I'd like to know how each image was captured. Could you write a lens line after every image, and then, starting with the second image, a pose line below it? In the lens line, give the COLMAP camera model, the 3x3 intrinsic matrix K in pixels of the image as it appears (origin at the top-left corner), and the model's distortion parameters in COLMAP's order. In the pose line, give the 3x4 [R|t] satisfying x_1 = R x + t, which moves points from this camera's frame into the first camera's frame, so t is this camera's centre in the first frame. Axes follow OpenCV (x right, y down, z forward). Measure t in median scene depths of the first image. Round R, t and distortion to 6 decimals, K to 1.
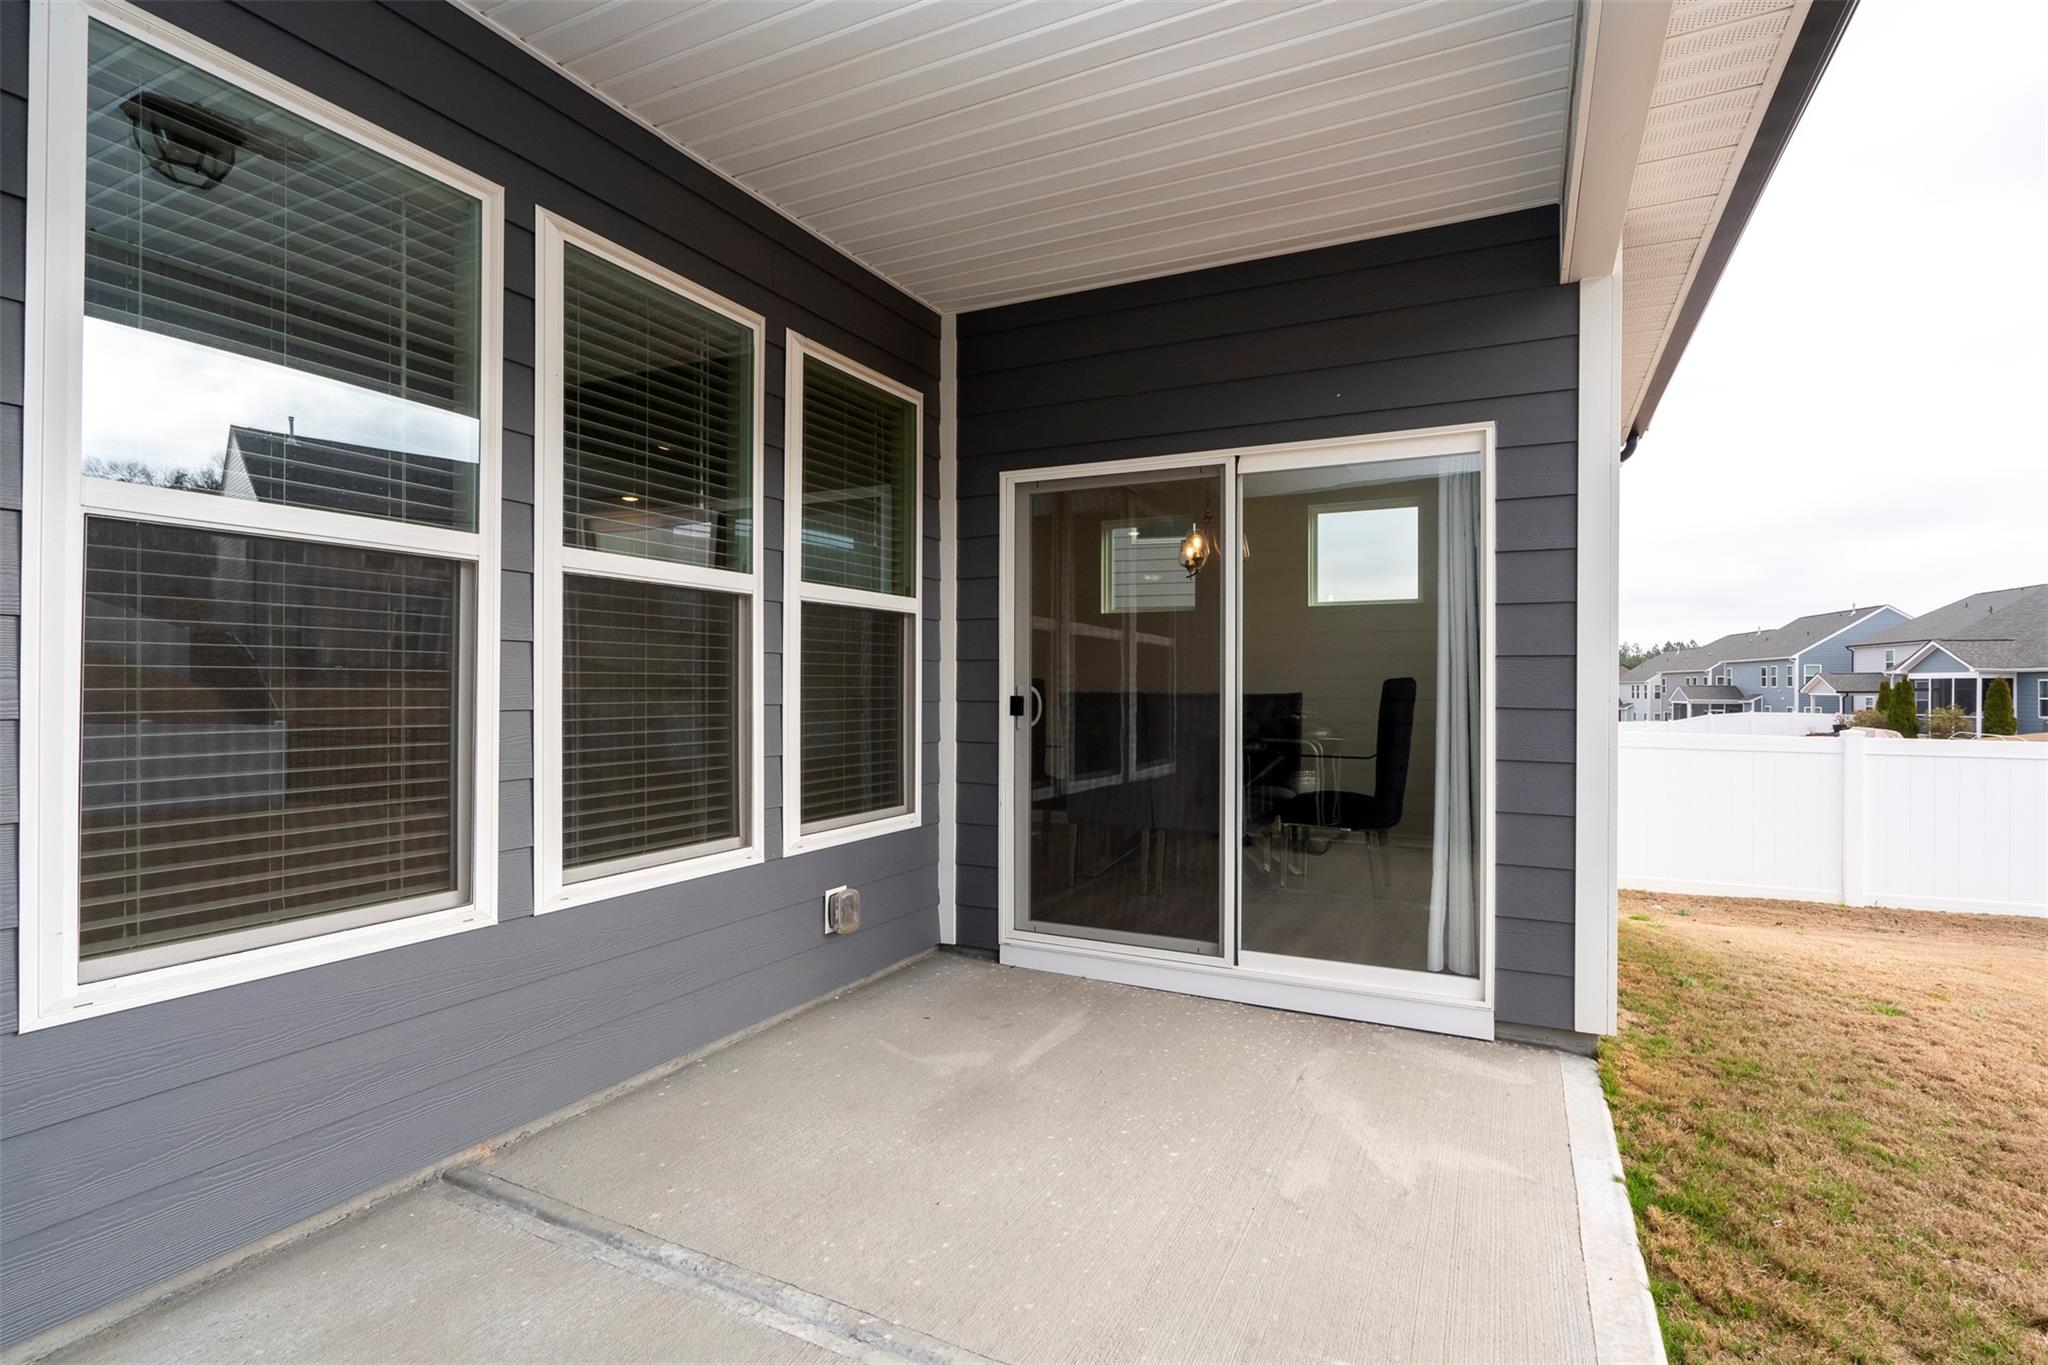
lens RADIAL K [[903.6, 0, 1020.8], [0, 903.6, 687.0], [0, 0, 1]] dist [-0.018048, 0.008441]
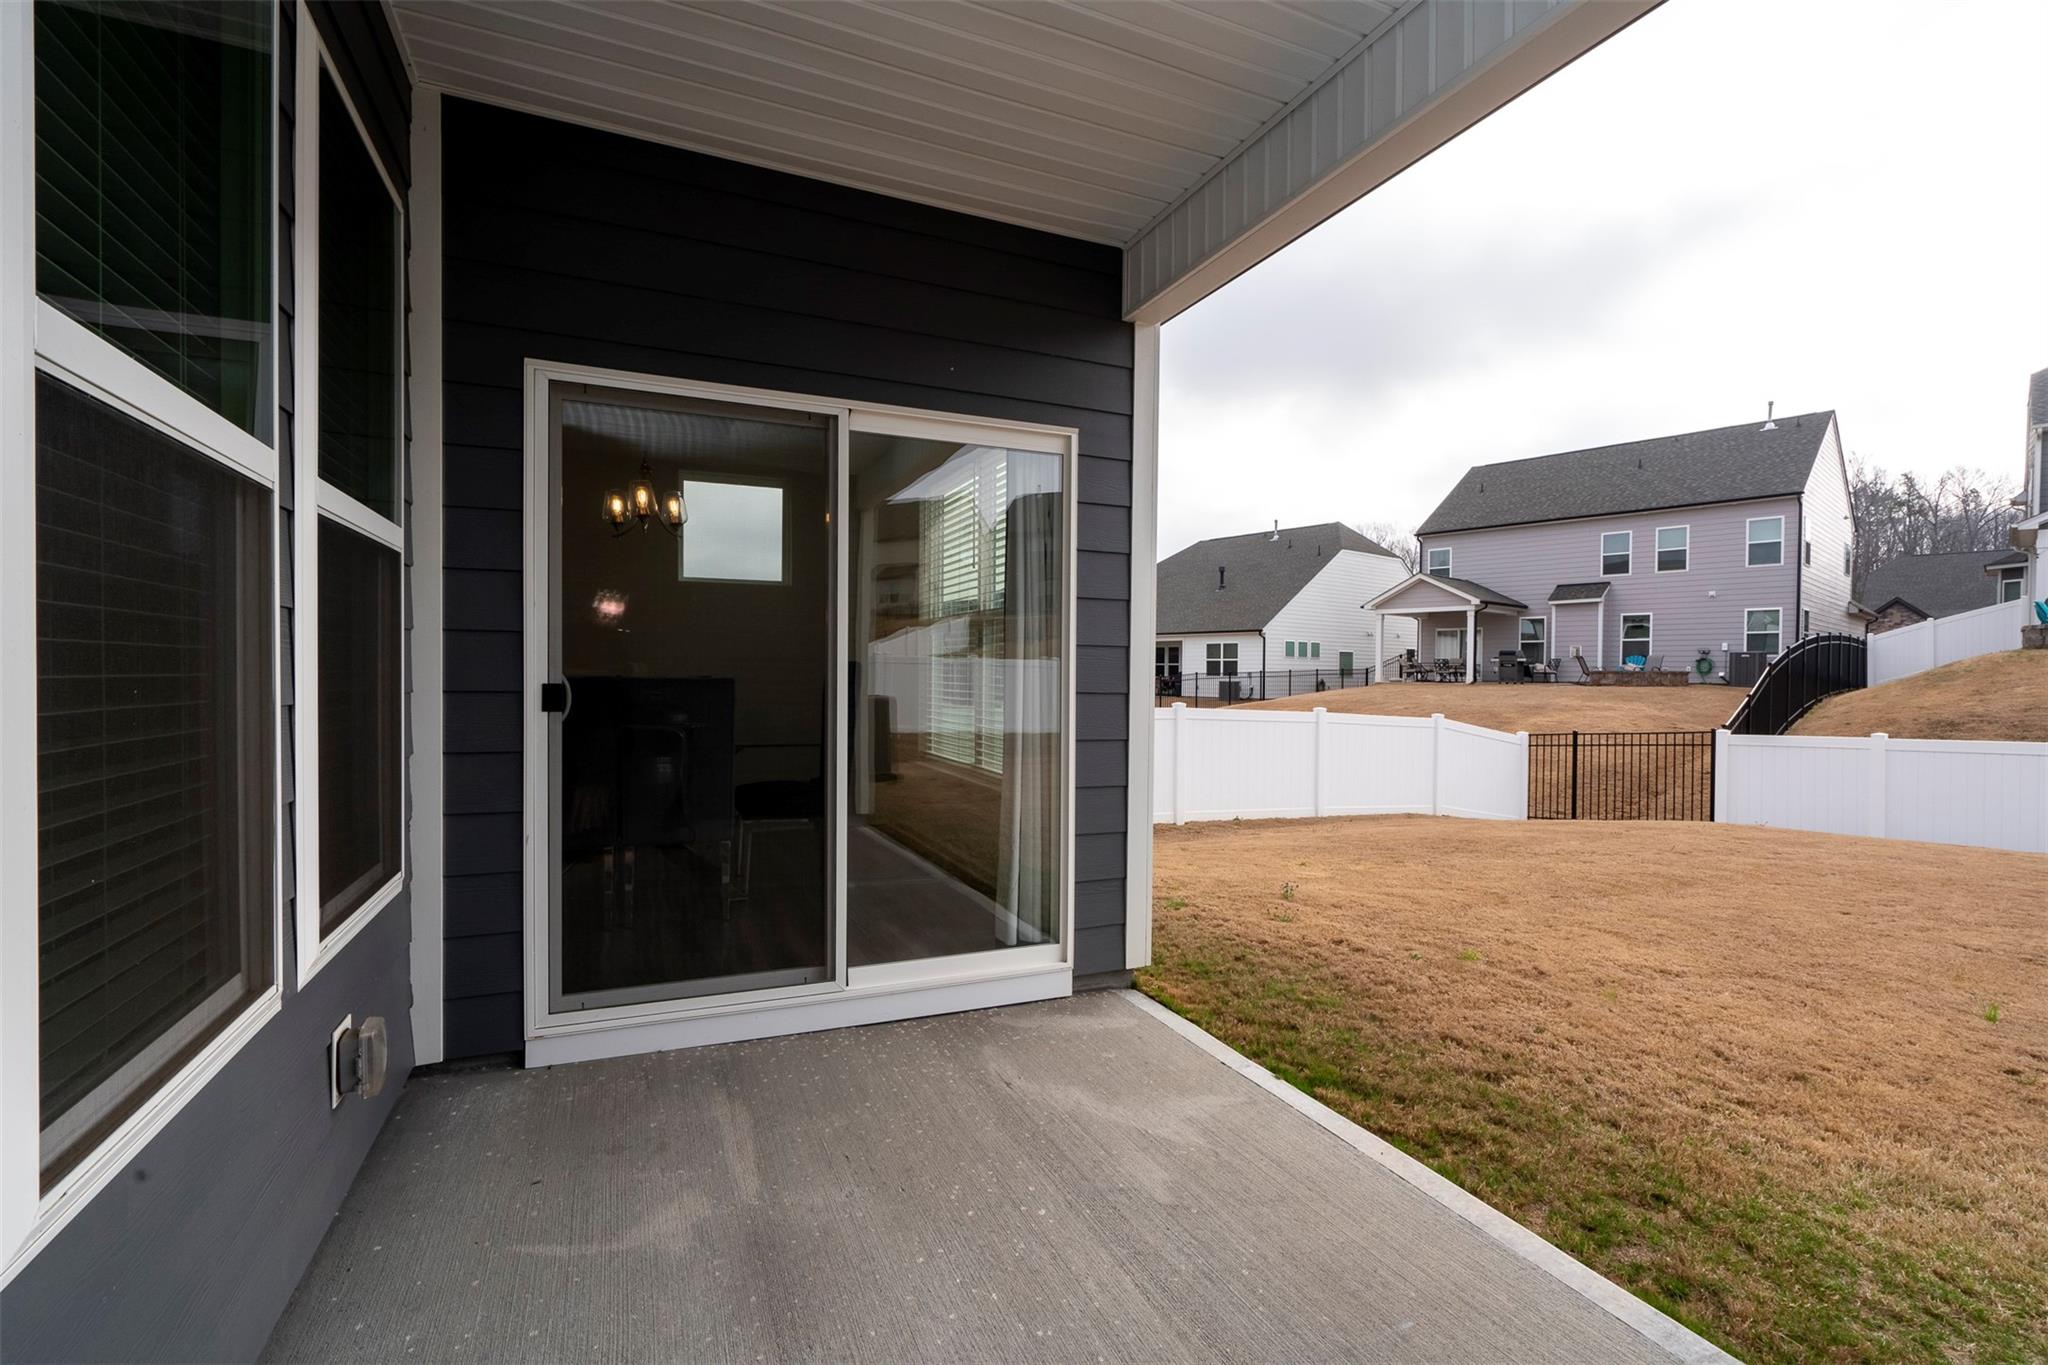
lens RADIAL K [[924.3, 0, 1020.5], [0, 924.3, 686.3], [0, 0, 1]] dist [-0.002942, 0.000483]
pose [[0.672625, -0.009661, 0.739920, -0.343972], [-0.005498, 0.999822, 0.018053, -0.003720], [-0.739963, -0.016211, 0.672452, 0.289846]]
